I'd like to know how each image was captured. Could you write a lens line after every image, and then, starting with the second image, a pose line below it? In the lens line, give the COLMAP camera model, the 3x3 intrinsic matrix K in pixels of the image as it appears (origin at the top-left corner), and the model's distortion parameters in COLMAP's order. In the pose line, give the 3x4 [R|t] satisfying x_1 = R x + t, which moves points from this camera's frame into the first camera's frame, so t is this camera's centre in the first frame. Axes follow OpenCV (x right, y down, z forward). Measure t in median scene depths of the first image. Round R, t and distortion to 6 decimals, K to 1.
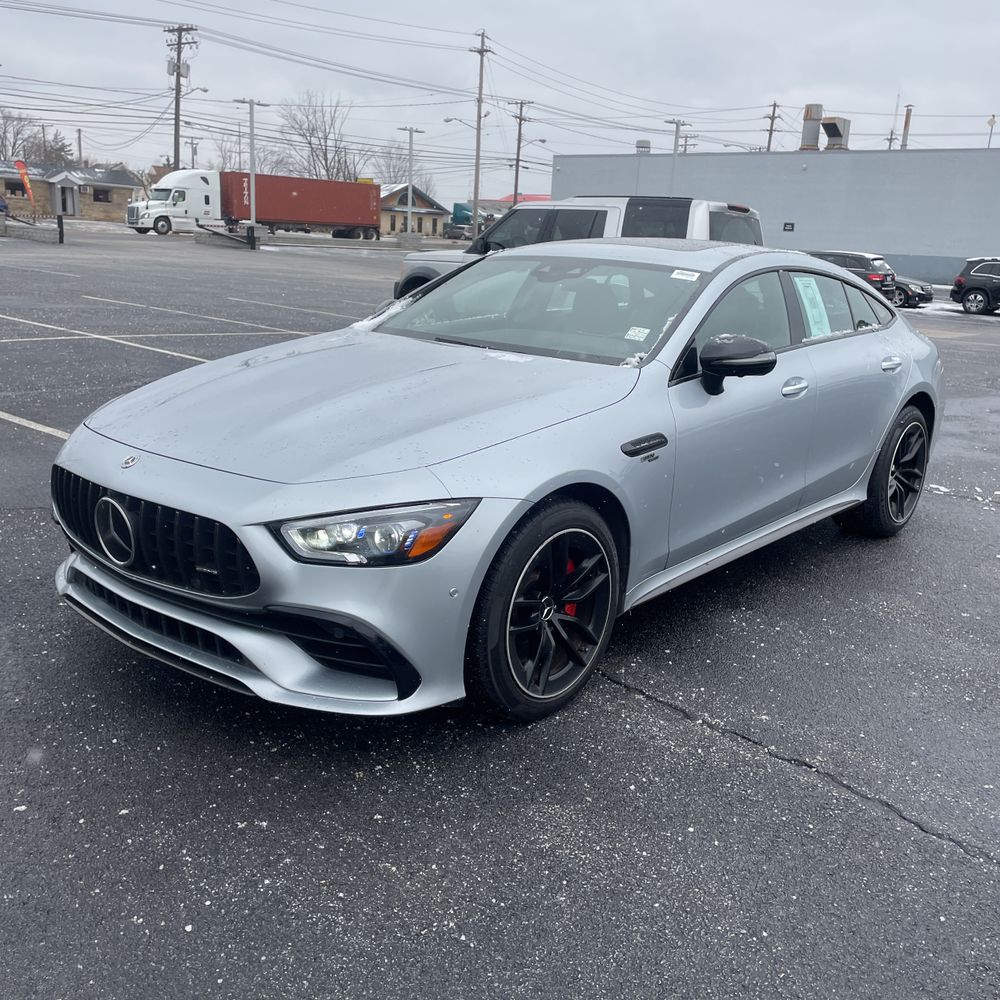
lens RADIAL K [[988.4, 0, 504.6], [0, 988.4, 499.0], [0, 0, 1]] dist [0.079403, -0.089465]
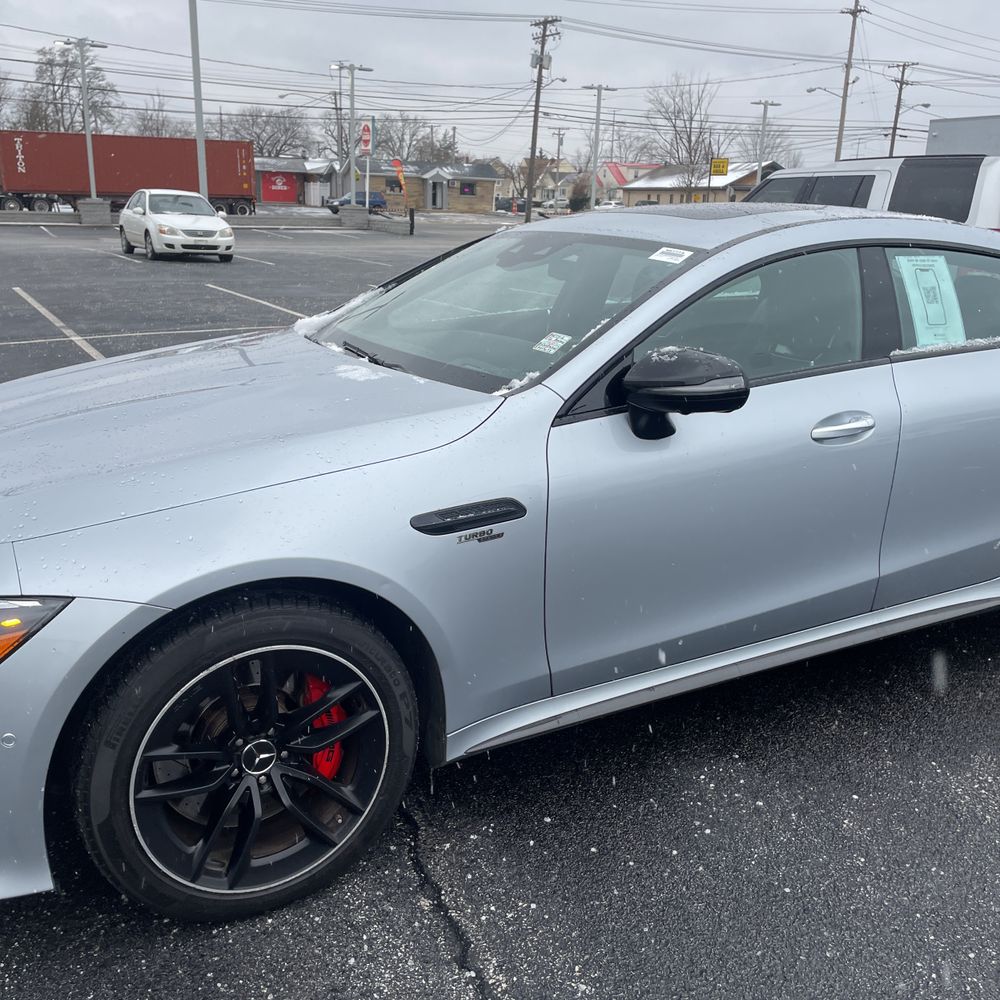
lens RADIAL K [[998.7, 0, 496.8], [0, 998.7, 487.4], [0, 0, 1]] dist [0.095499, -0.107583]
pose [[0.937562, 0.066244, -0.341453, 0.038918], [-0.065923, 0.997746, 0.012557, -0.008463], [0.341515, 0.010737, 0.939815, 0.039379]]
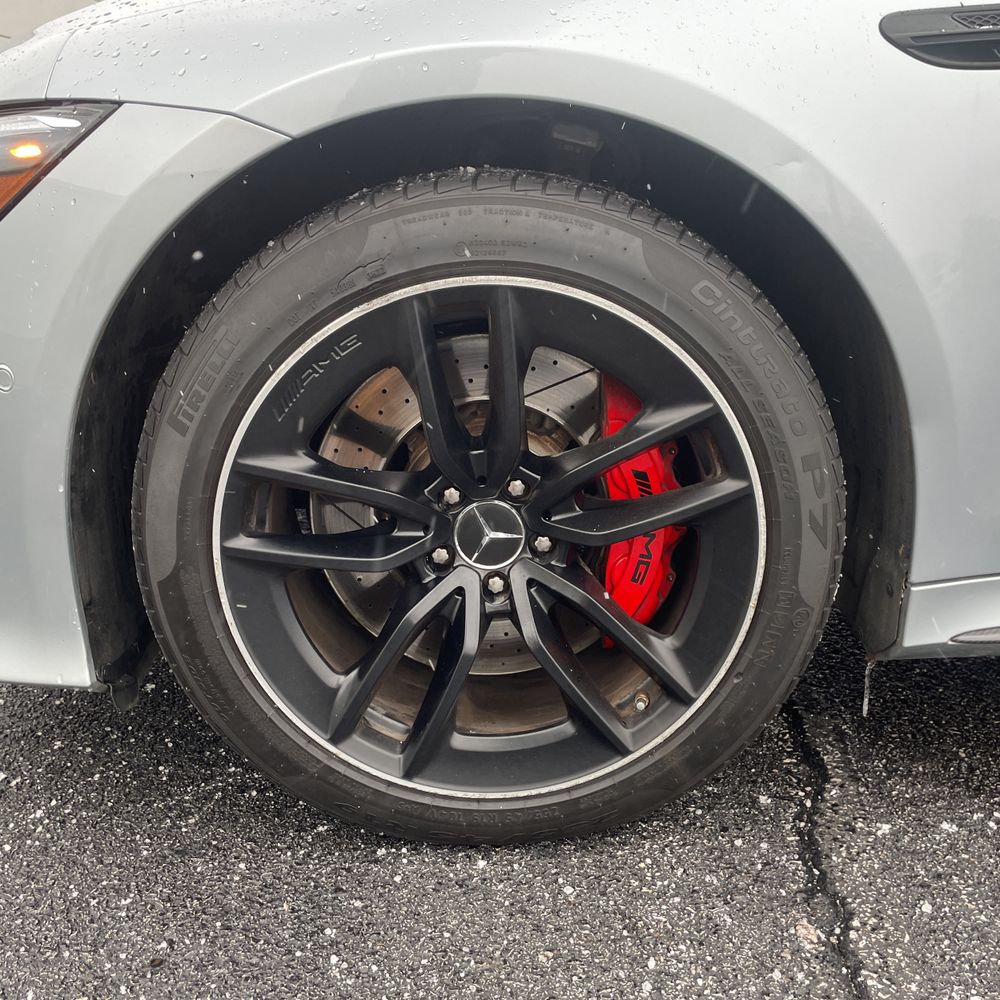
lens RADIAL K [[1006.2, 0, 500.0], [0, 1006.2, 500.0], [0, 0, 1]] dist [0.117382, -0.162359]
pose [[0.659322, 0.187915, -0.727999, 0.026928], [-0.155236, 0.981423, 0.112738, 0.005713], [0.735660, 0.038681, 0.676245, 0.073516]]
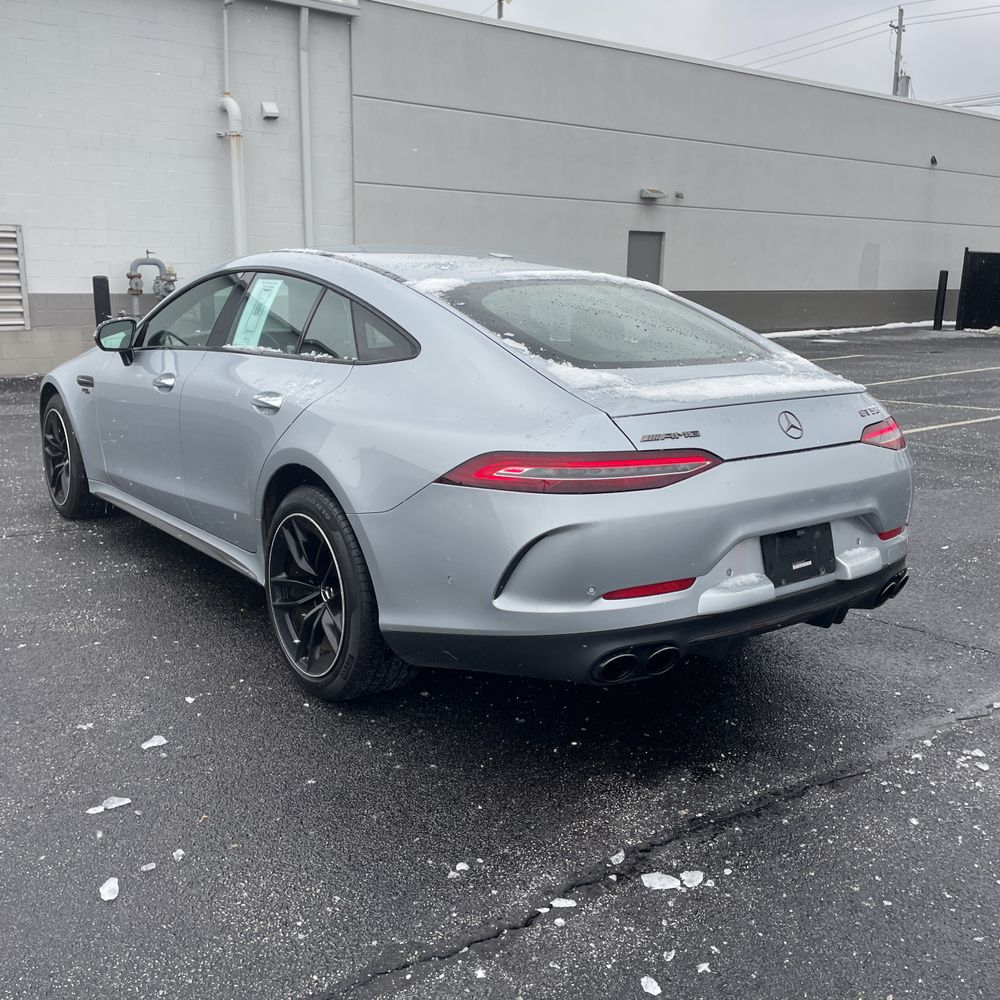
lens RADIAL K [[1006.2, 0, 500.0], [0, 1006.2, 500.0], [0, 0, 1]] dist [0.117382, -0.162359]
pose [[-0.206733, 0.161561, -0.964966, 0.156636], [-0.274810, 0.936980, 0.215750, -0.040033], [0.939010, 0.309786, -0.149306, 0.191393]]
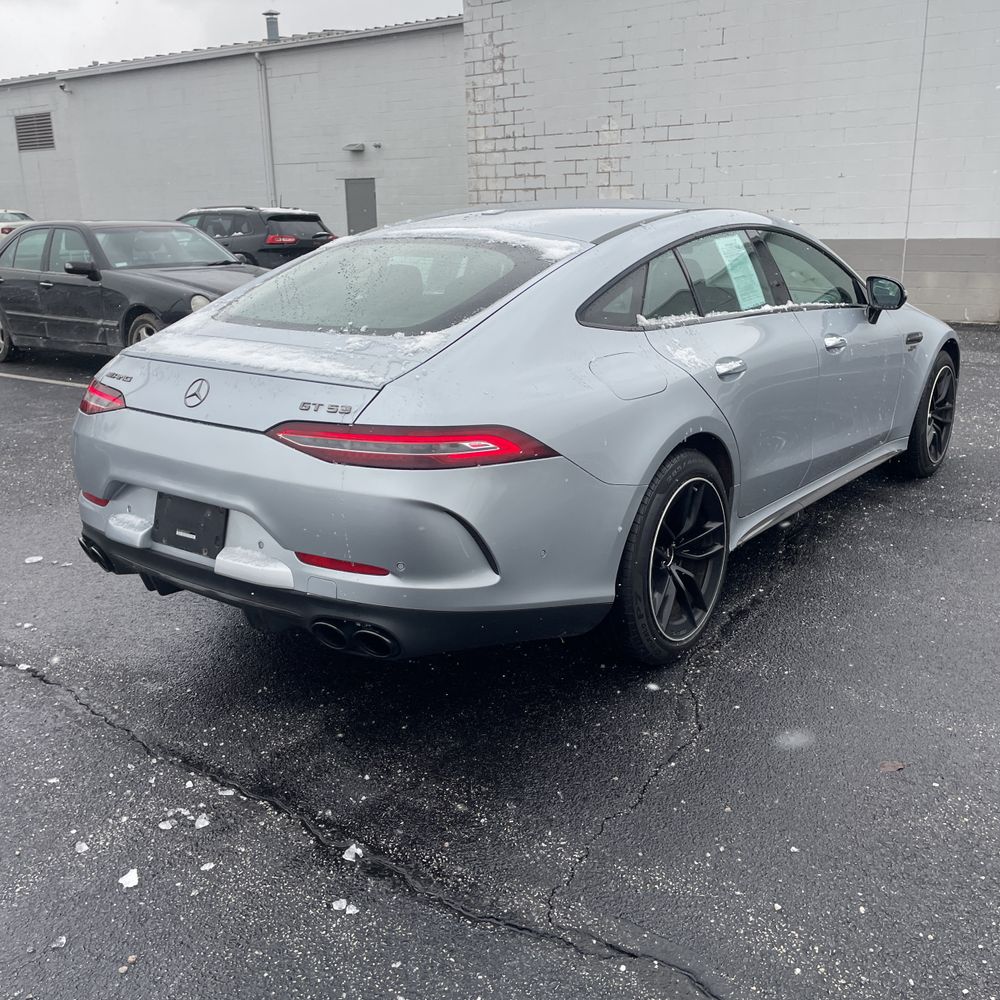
lens RADIAL K [[1006.2, 0, 500.0], [0, 1006.2, 500.0], [0, 0, 1]] dist [0.117382, -0.162359]
pose [[-0.997009, -0.020192, -0.074601, 0.044974], [-0.055403, 0.859733, 0.507729, -0.071687], [0.053885, 0.510344, -0.858281, 0.280634]]
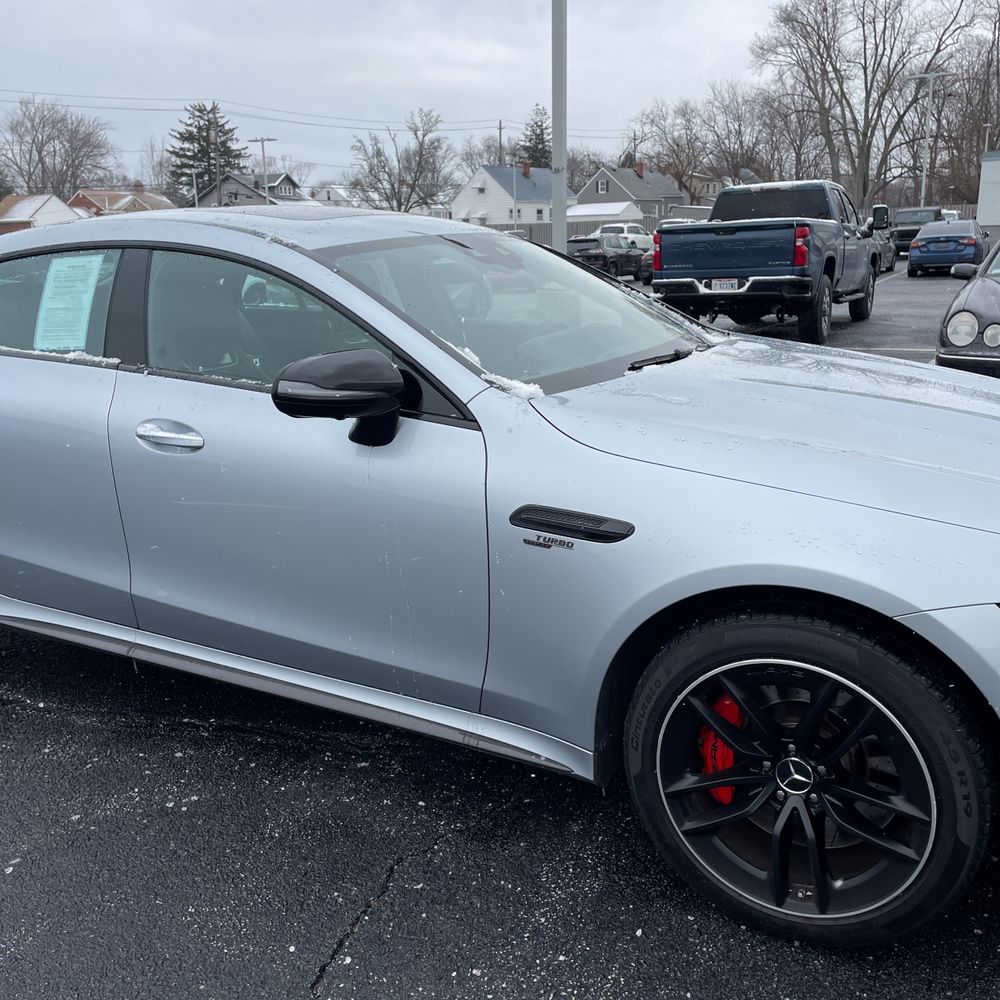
lens RADIAL K [[1011.1, 0, 508.6], [0, 1011.1, 497.5], [0, 0, 1]] dist [0.084140, -0.098768]
pose [[-0.215013, -0.291434, 0.932113, -0.088722], [0.259788, 0.902981, 0.342252, -0.041671], [-0.941424, 0.315740, -0.118442, 0.147613]]
